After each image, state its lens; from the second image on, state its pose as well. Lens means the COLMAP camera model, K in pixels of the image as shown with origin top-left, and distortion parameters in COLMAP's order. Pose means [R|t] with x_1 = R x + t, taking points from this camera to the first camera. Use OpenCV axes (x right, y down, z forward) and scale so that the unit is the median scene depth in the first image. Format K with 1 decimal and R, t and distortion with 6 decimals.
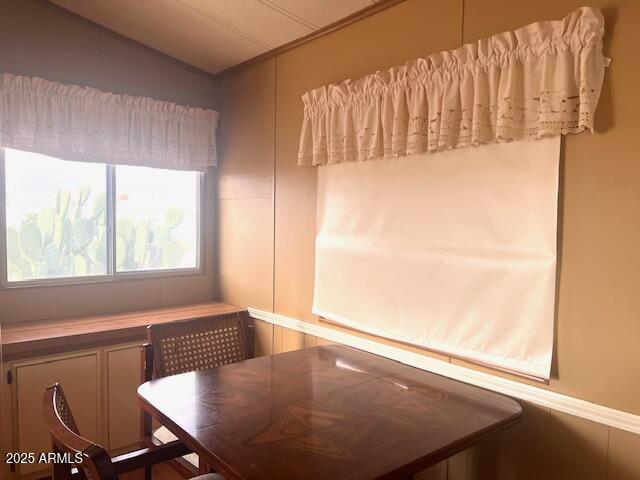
lens RADIAL K [[482.6, 0, 320.8], [0, 482.6, 239.1], [0, 0, 1]] dist [0.010081, 0.001095]
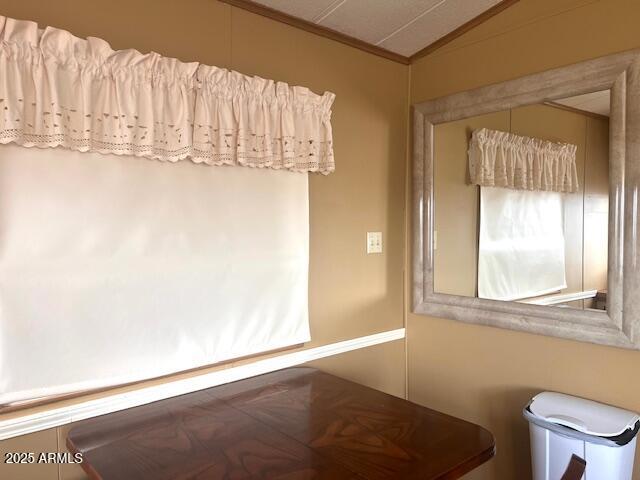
lens RADIAL K [[482.6, 0, 320.8], [0, 482.6, 239.1], [0, 0, 1]] dist [0.010081, 0.001095]
pose [[-0.026461, -0.039661, 0.998863, -0.808981], [0.053971, 0.997699, 0.041044, -0.058329], [-0.998192, 0.054996, -0.024259, 0.852972]]
